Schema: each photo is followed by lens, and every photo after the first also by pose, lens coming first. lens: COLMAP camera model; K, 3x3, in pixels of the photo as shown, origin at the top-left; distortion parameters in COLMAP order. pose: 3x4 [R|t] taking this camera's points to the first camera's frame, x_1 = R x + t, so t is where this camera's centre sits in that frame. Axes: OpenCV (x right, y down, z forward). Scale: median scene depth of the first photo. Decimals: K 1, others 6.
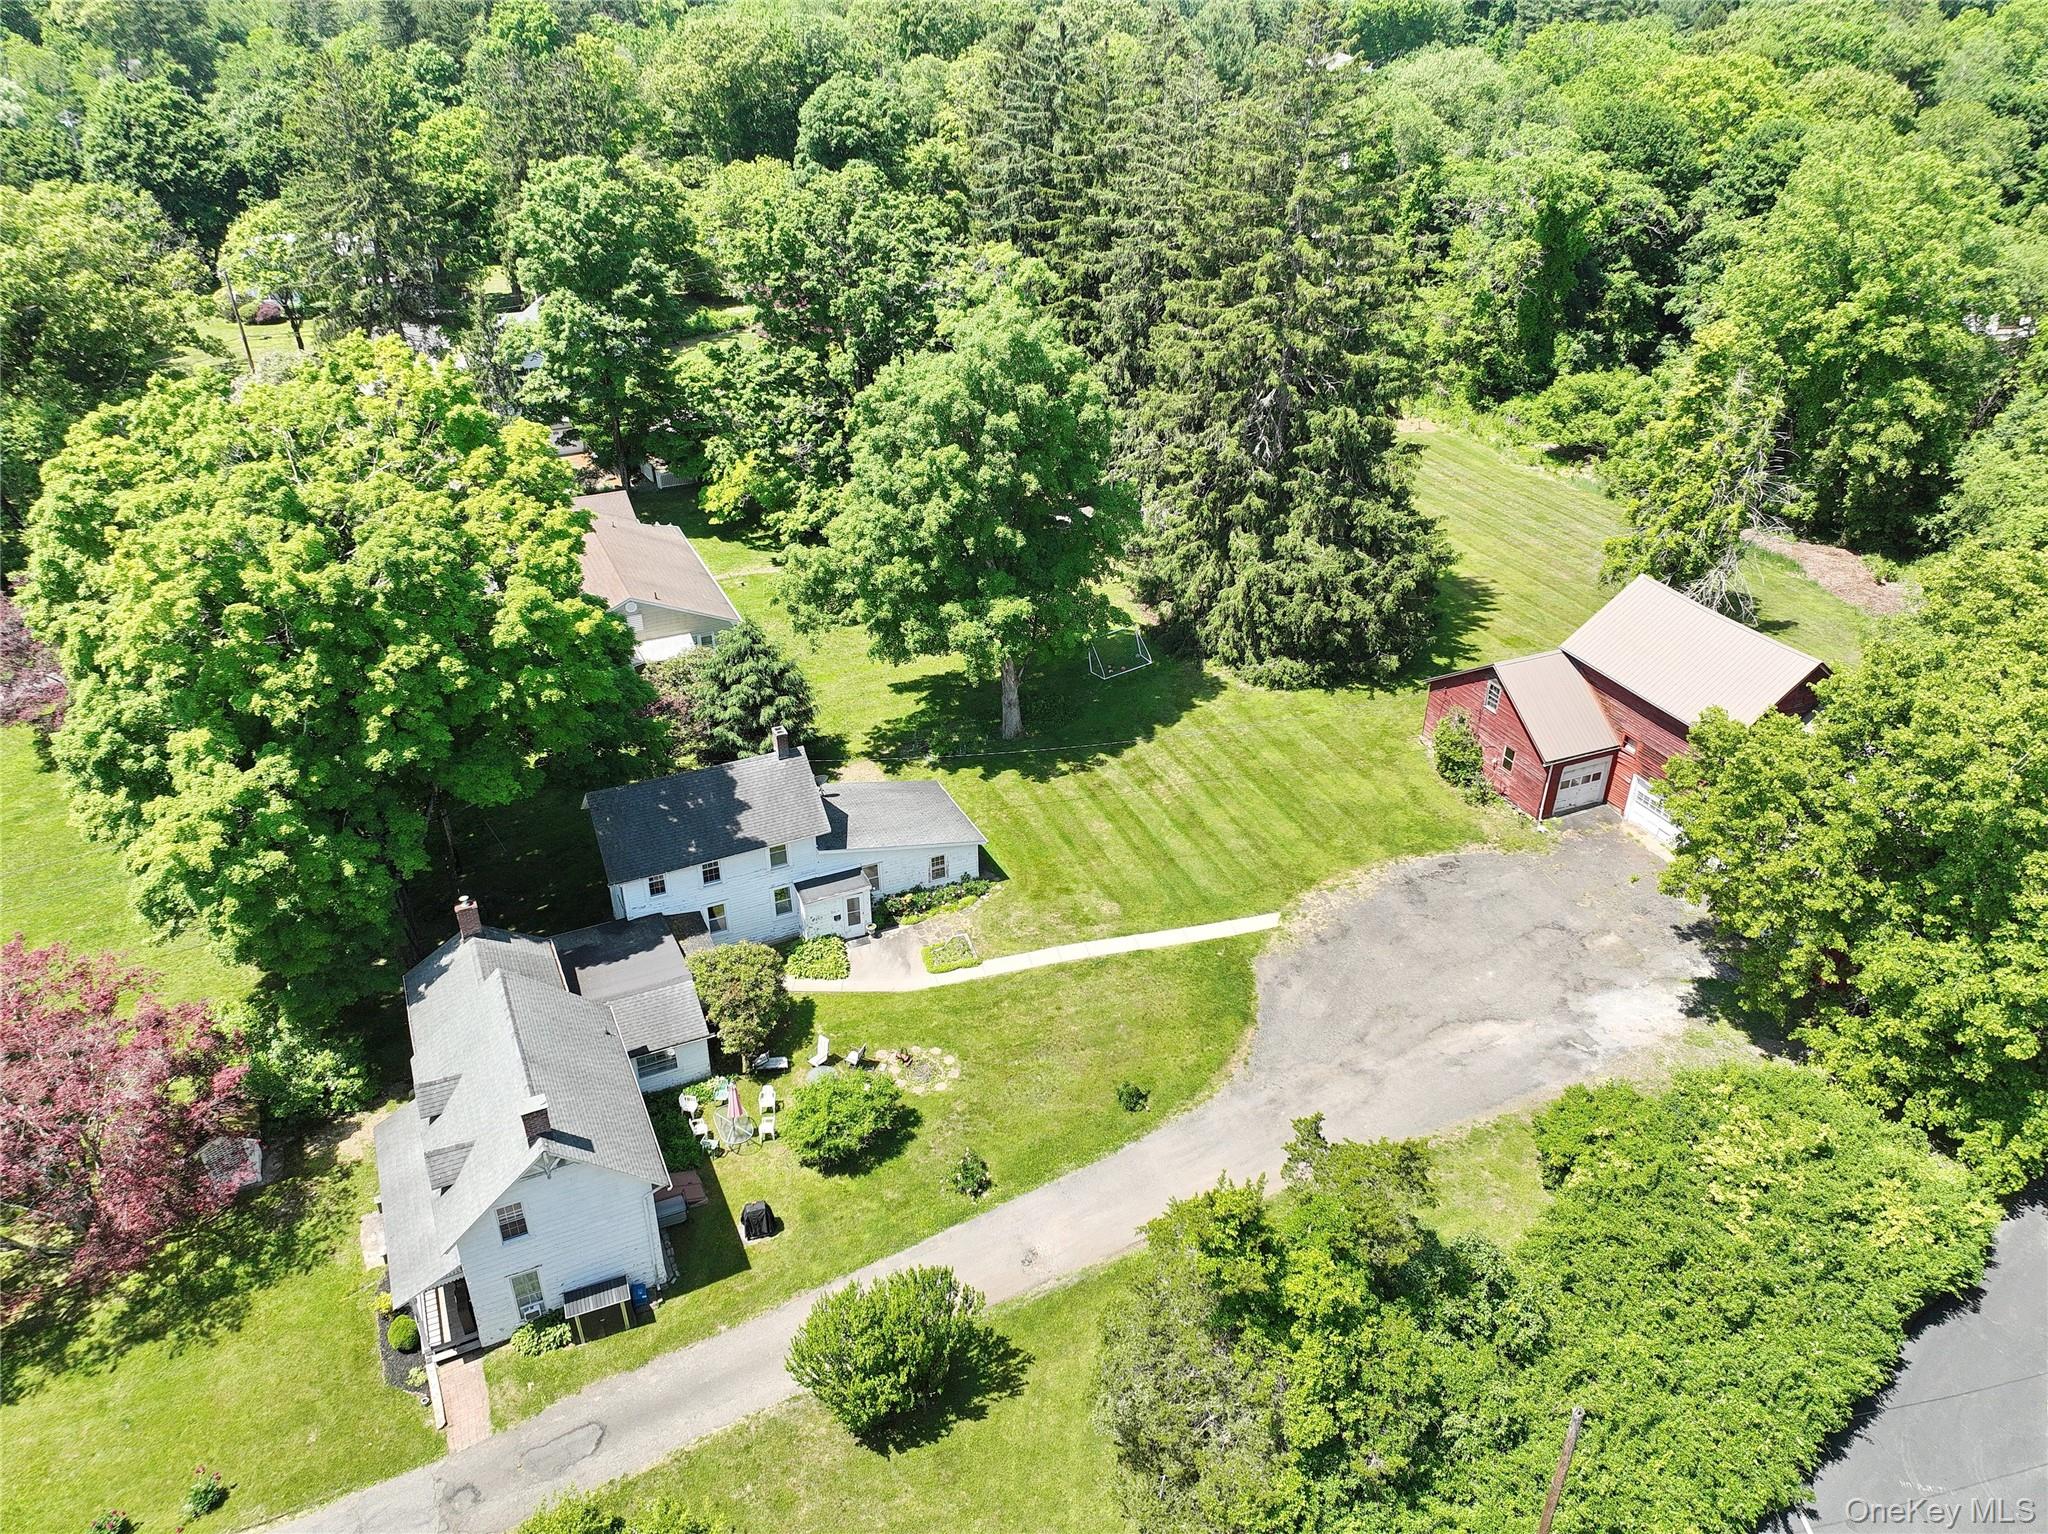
lens RADIAL K [[1443.1, 0, 1025.9], [0, 1443.1, 772.6], [0, 0, 1]] dist [0.001137, 0.014896]
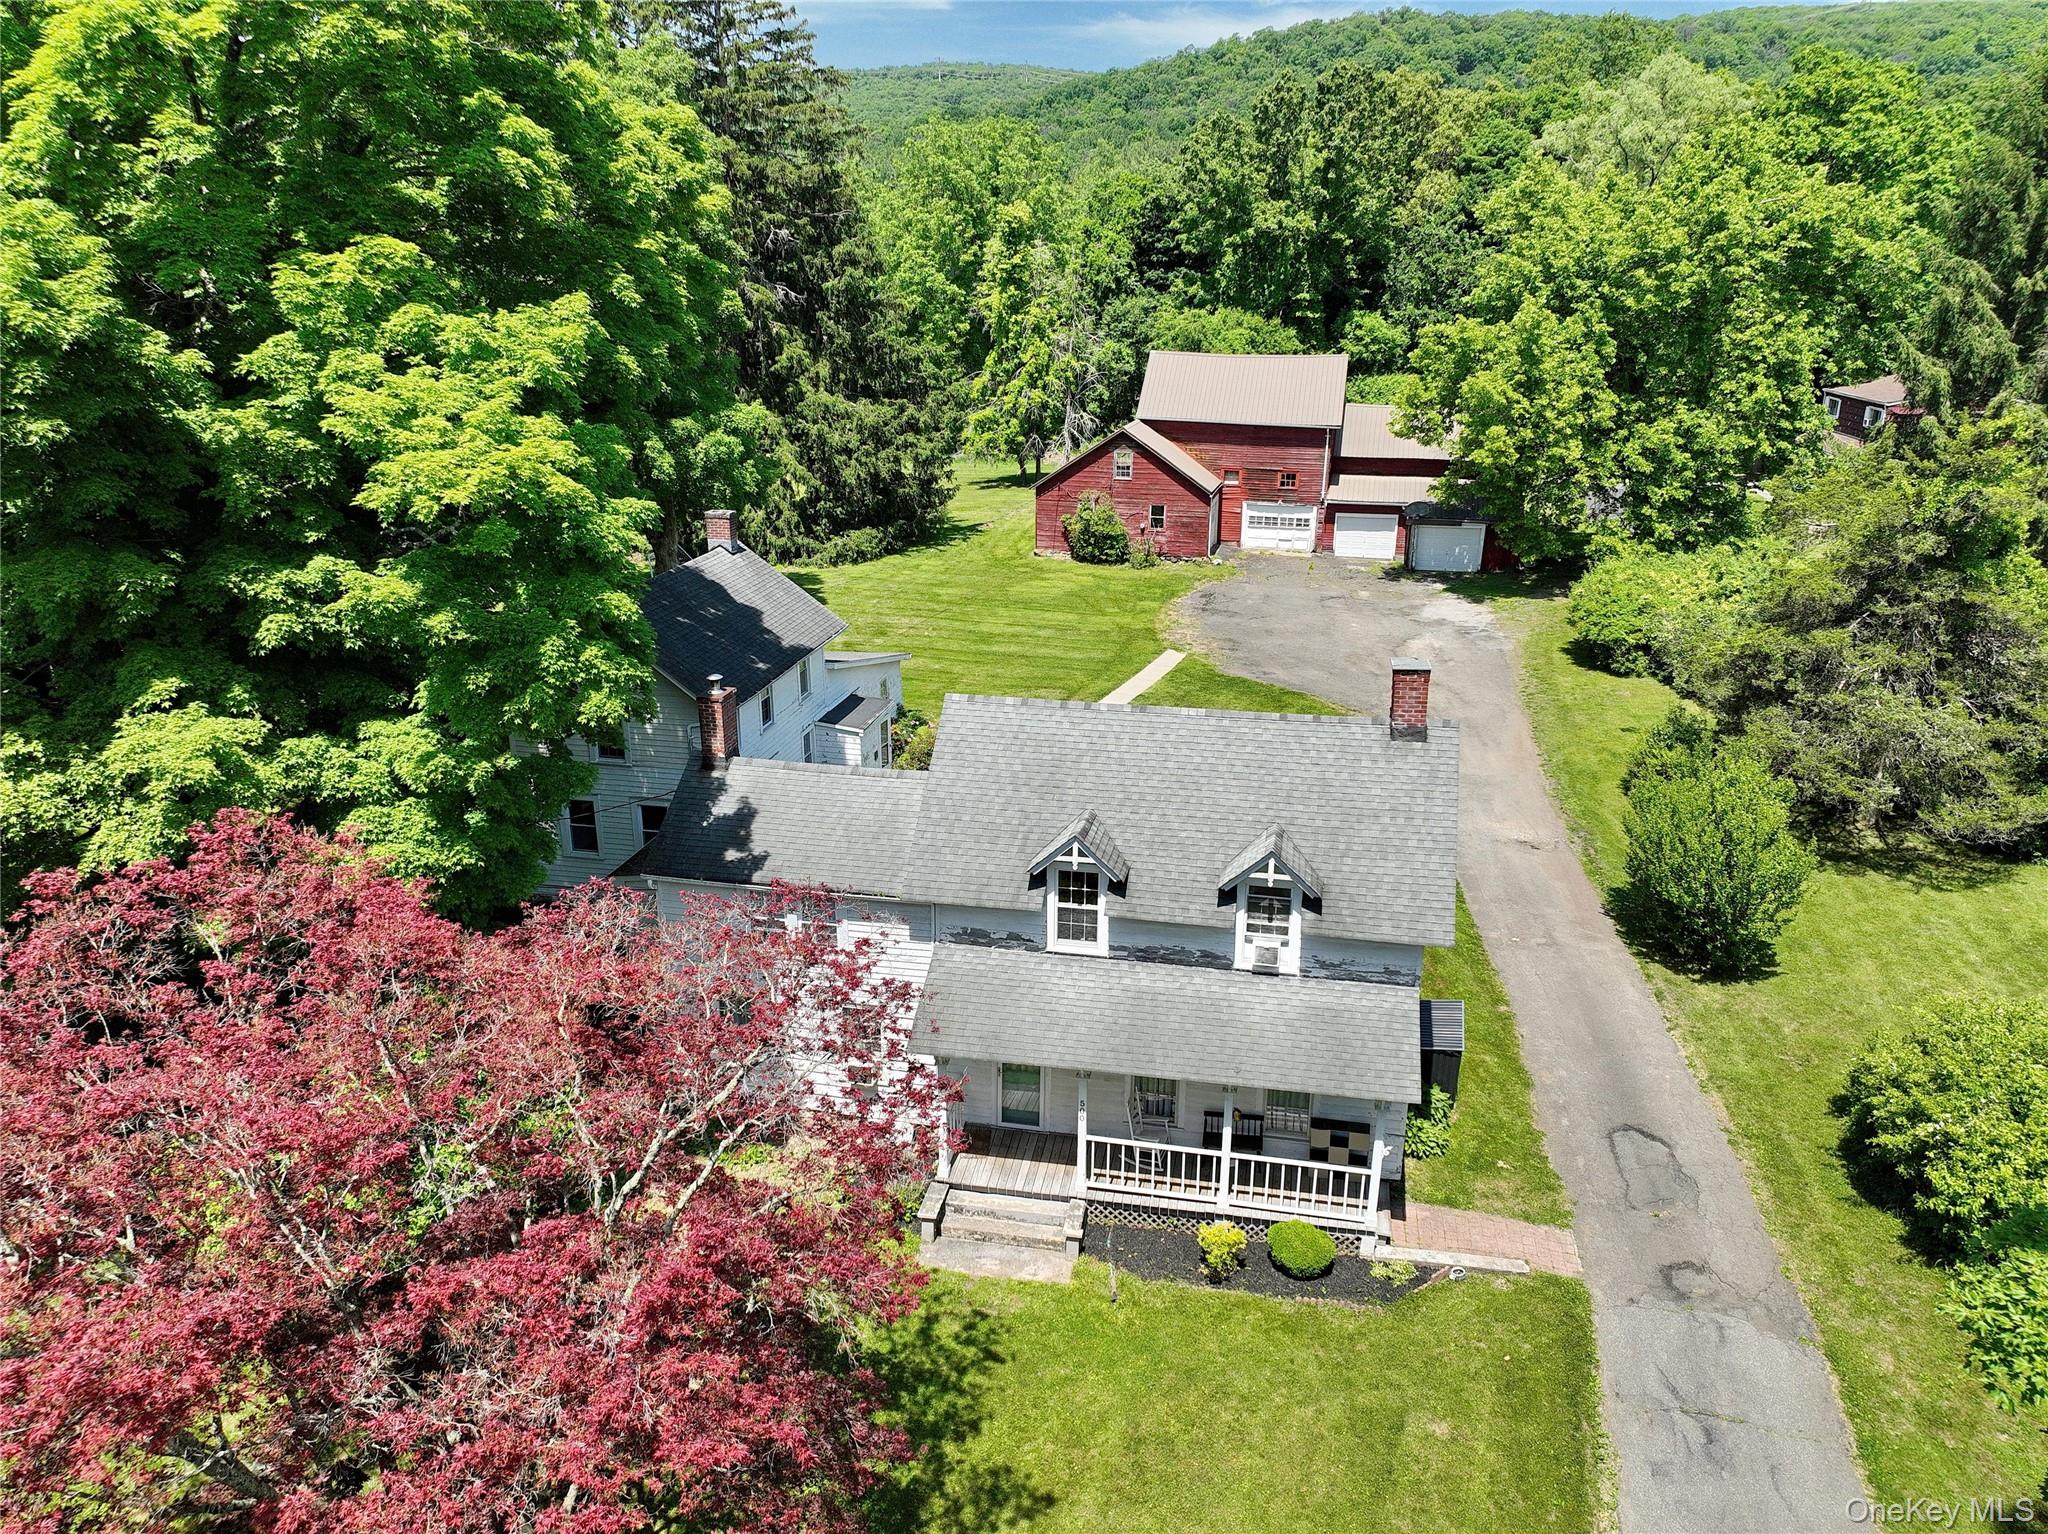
lens RADIAL K [[1443.1, 0, 1032.0], [0, 1443.1, 764.4], [0, 0, 1]] dist [0.001137, 0.014896]
pose [[0.600092, -0.258454, 0.757028, -0.614271], [0.408400, 0.912722, -0.012129, 0.143534], [-0.687821, 0.316449, 0.653270, 0.490447]]
